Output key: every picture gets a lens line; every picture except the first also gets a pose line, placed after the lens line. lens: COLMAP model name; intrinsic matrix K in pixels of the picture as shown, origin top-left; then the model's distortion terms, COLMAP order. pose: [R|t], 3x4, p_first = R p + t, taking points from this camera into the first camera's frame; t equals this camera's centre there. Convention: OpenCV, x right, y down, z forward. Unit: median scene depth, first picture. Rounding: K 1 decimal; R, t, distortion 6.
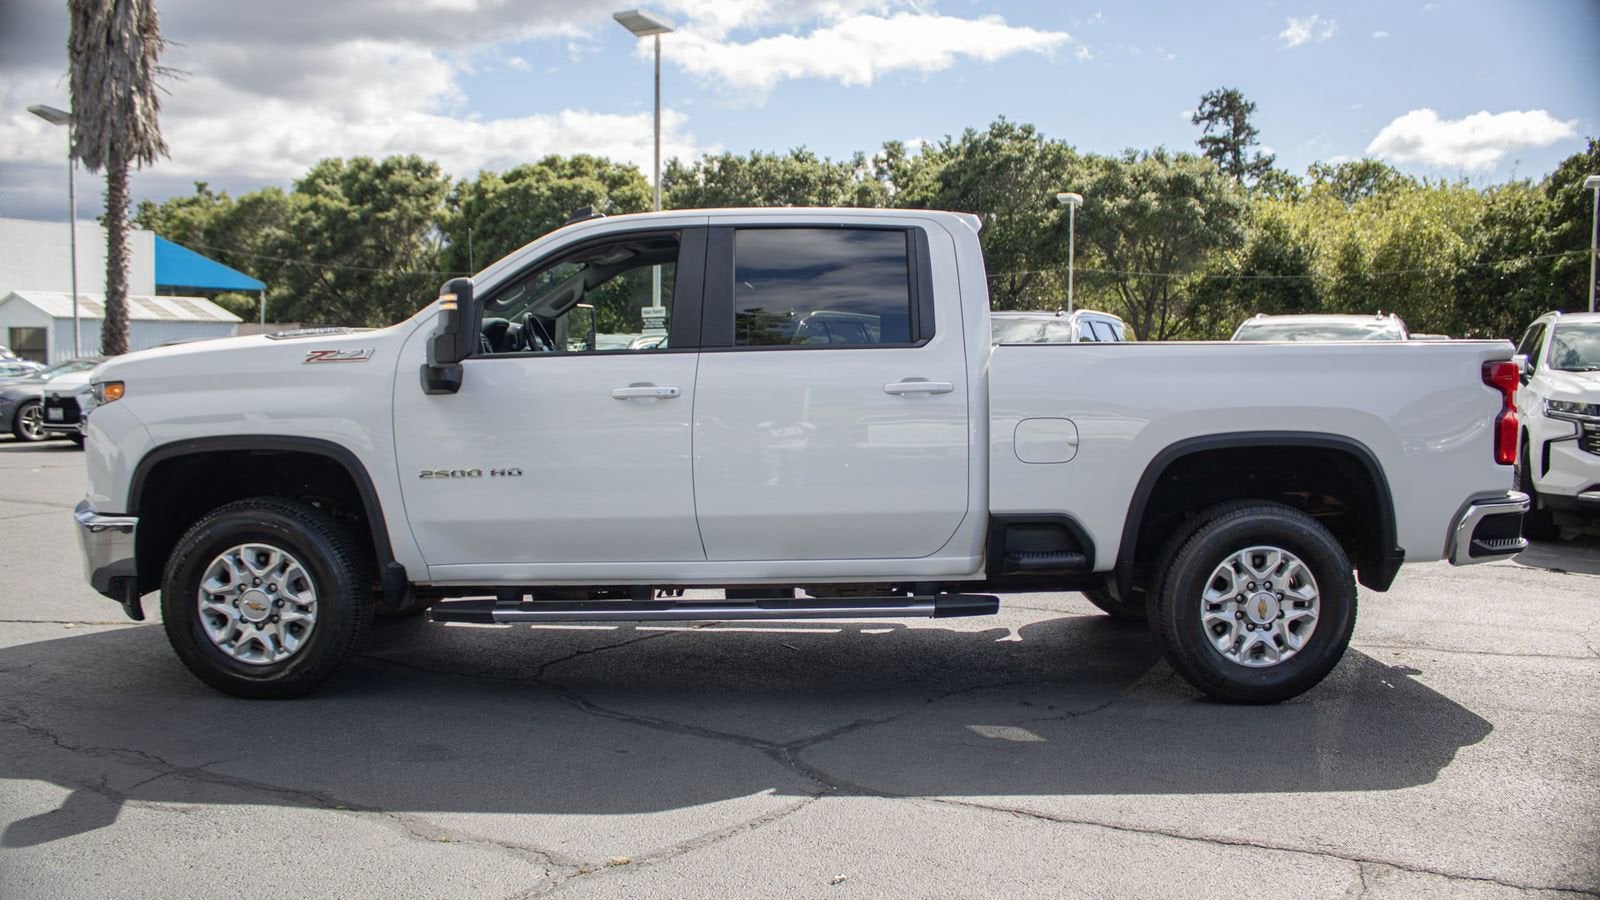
lens RADIAL K [[1311.5, 0, 800.0], [0, 1311.5, 450.0], [0, 0, 1]] dist [-0.145730, 0.110249]
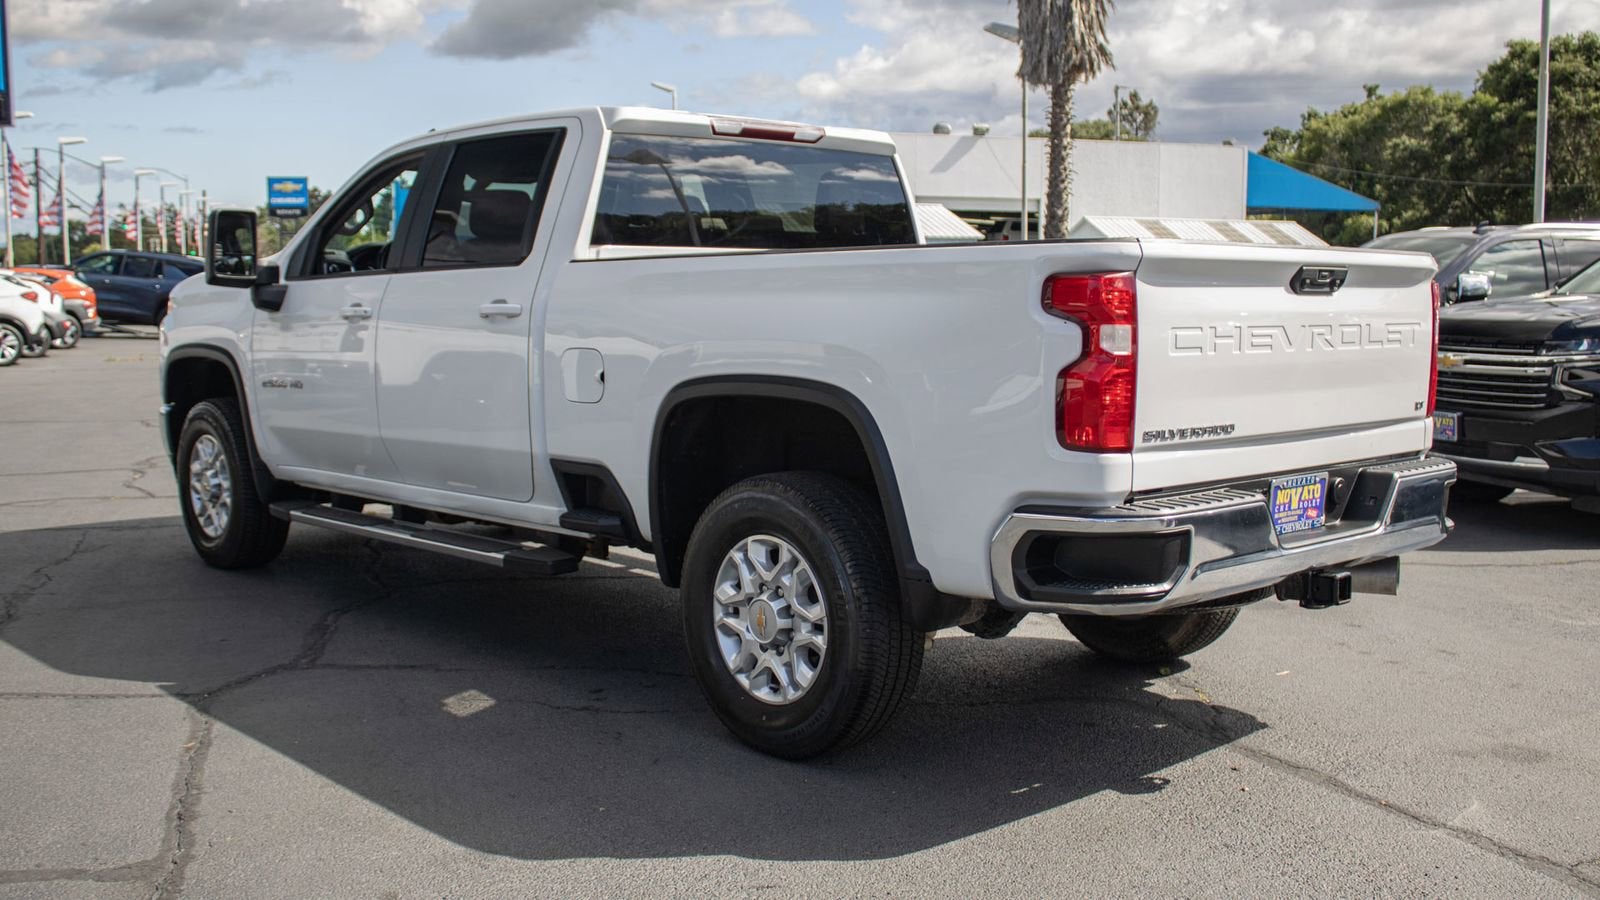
lens RADIAL K [[1588.6, 0, 800.0], [0, 1588.6, 450.0], [0, 0, 1]] dist [-0.139278, 0.139448]
pose [[0.666988, 0.078376, -0.740935, 0.103106], [-0.057938, 0.996897, 0.053295, -0.002119], [0.742813, 0.007381, 0.669459, 0.041958]]
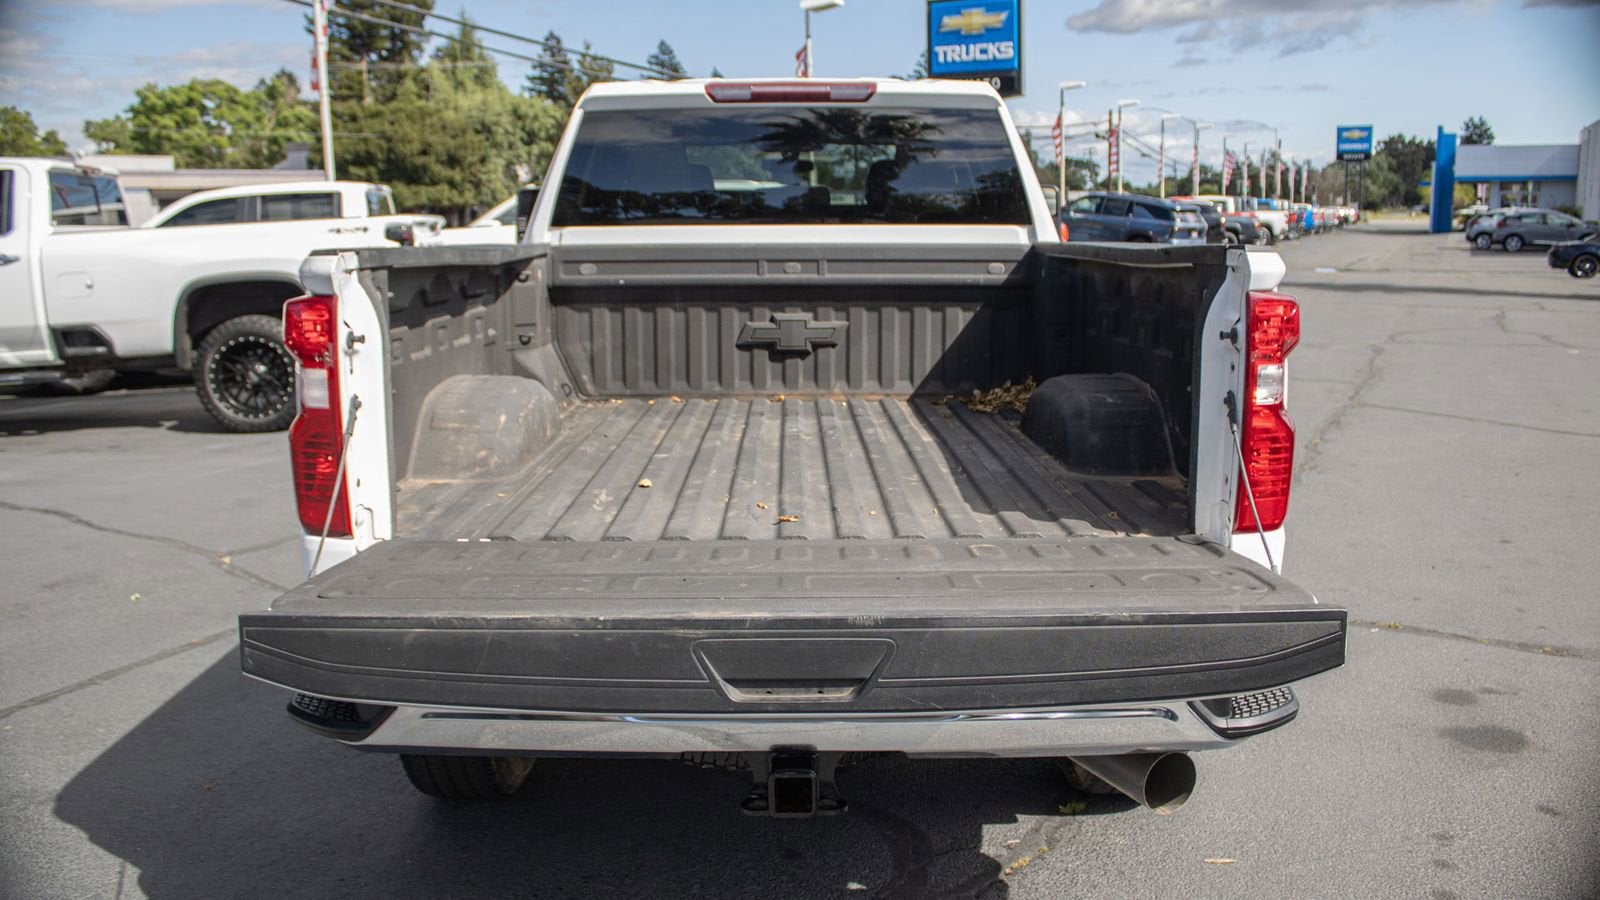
lens RADIAL K [[1311.5, 0, 800.0], [0, 1311.5, 450.0], [0, 0, 1]] dist [-0.145730, 0.110249]
pose [[-0.010896, 0.174808, -0.984542, 0.101983], [-0.067695, 0.982213, 0.175144, -0.011075], [0.997647, 0.068557, 0.001131, 0.119945]]
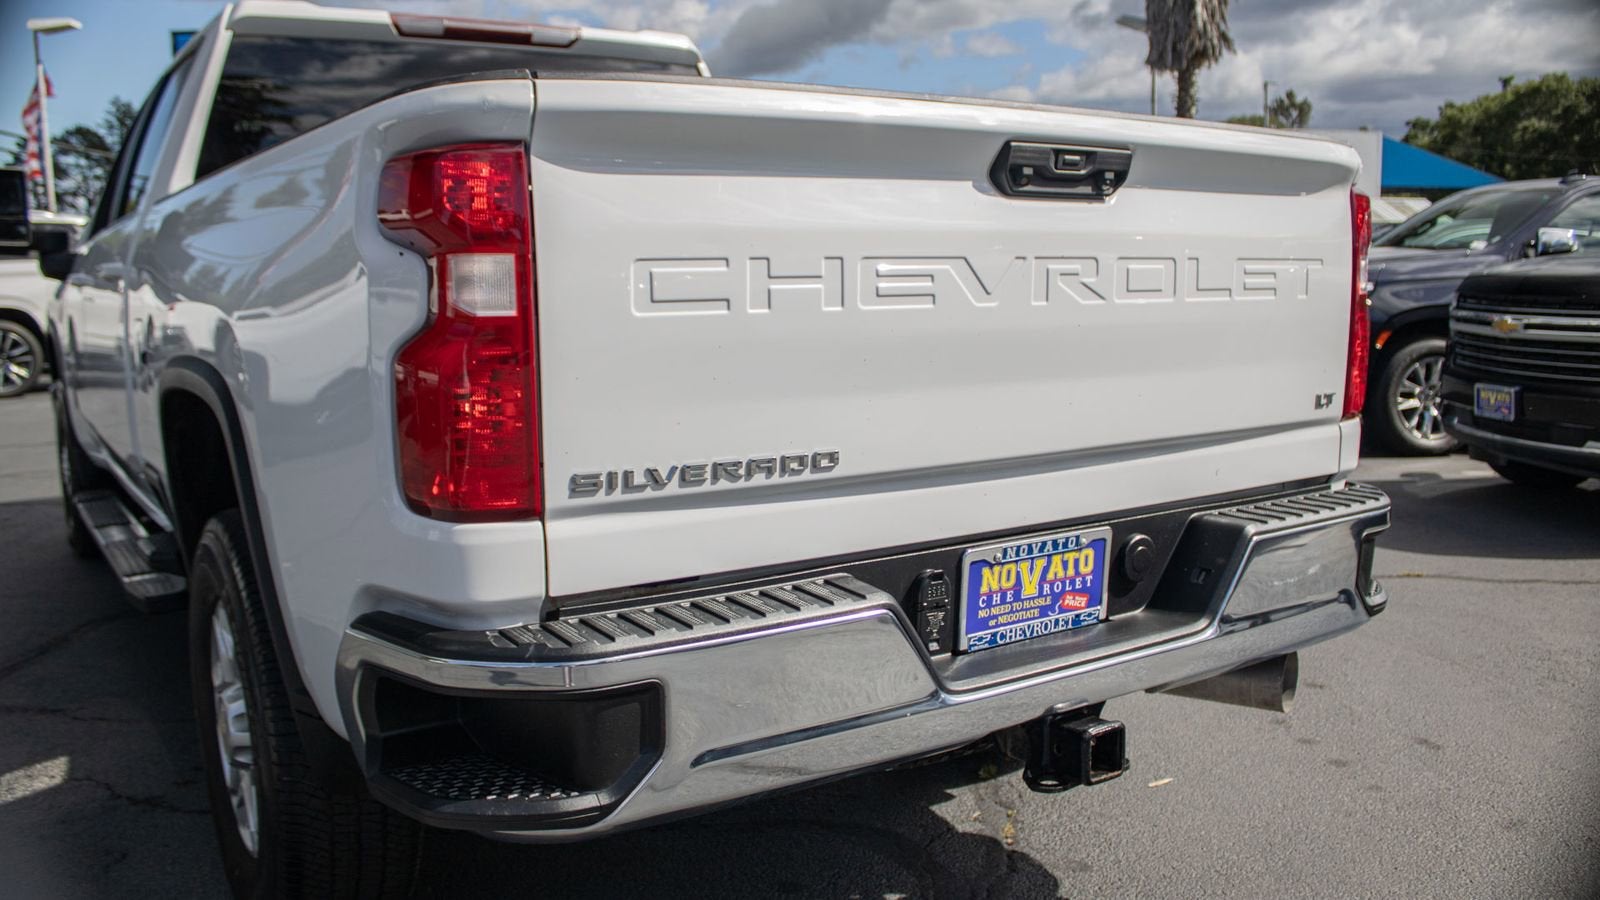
lens RADIAL K [[1311.5, 0, 800.0], [0, 1311.5, 450.0], [0, 0, 1]] dist [-0.145730, 0.110249]
pose [[0.540422, 0.110066, -0.834164, 0.085974], [-0.050089, 0.993857, 0.098686, -0.003770], [0.839902, -0.011550, 0.542616, 0.093014]]
